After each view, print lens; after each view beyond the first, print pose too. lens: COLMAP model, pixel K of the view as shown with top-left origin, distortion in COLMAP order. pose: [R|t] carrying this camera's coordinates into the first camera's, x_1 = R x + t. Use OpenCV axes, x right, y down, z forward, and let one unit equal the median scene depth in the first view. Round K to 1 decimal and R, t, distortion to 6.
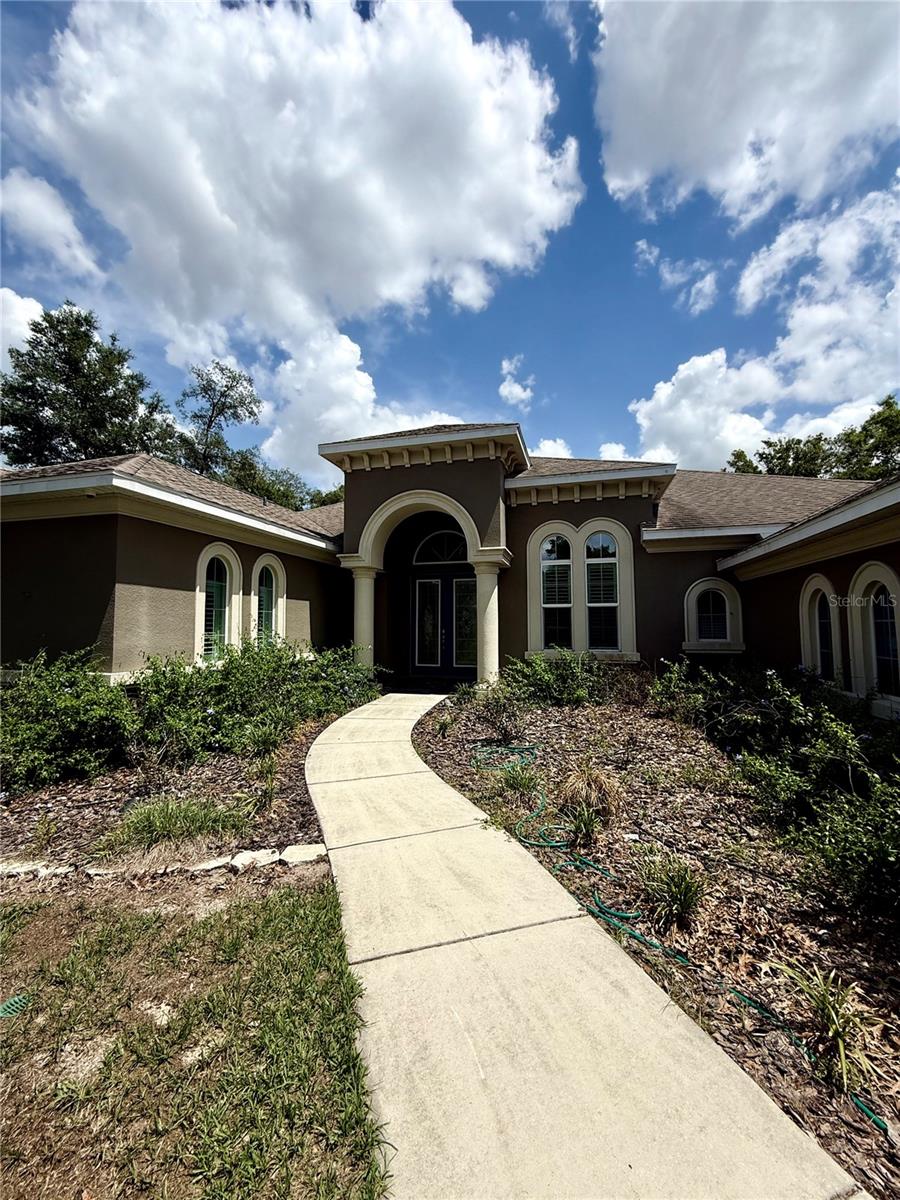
lens RADIAL K [[485.6, 0, 457.8], [0, 485.6, 591.9], [0, 0, 1]] dist [0.015794, -0.002691]
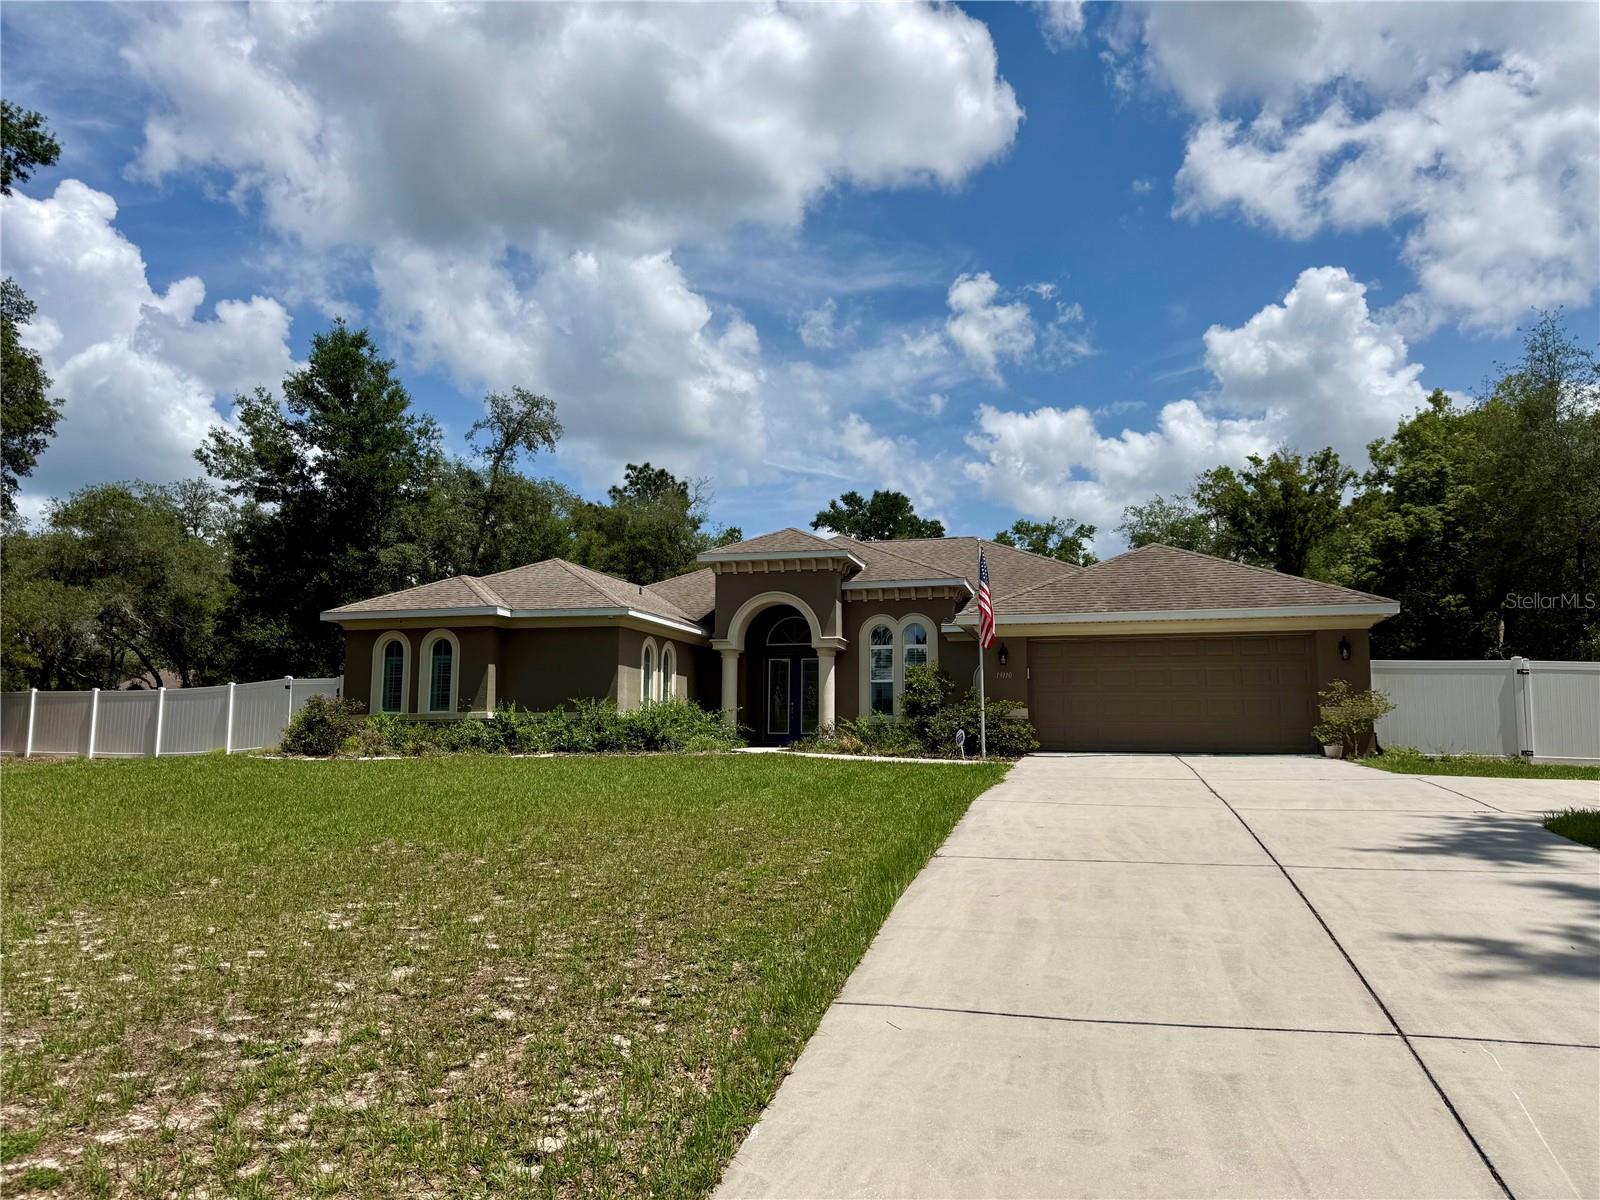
lens RADIAL K [[1133.8, 0, 800.6], [0, 1133.8, 605.2], [0, 0, 1]] dist [0.078572, -0.077834]
pose [[0.999901, 0.009488, -0.010412, 0.019584], [-0.010046, 0.998443, -0.054876, -0.006104], [0.009875, 0.054975, 0.998439, -1.976695]]
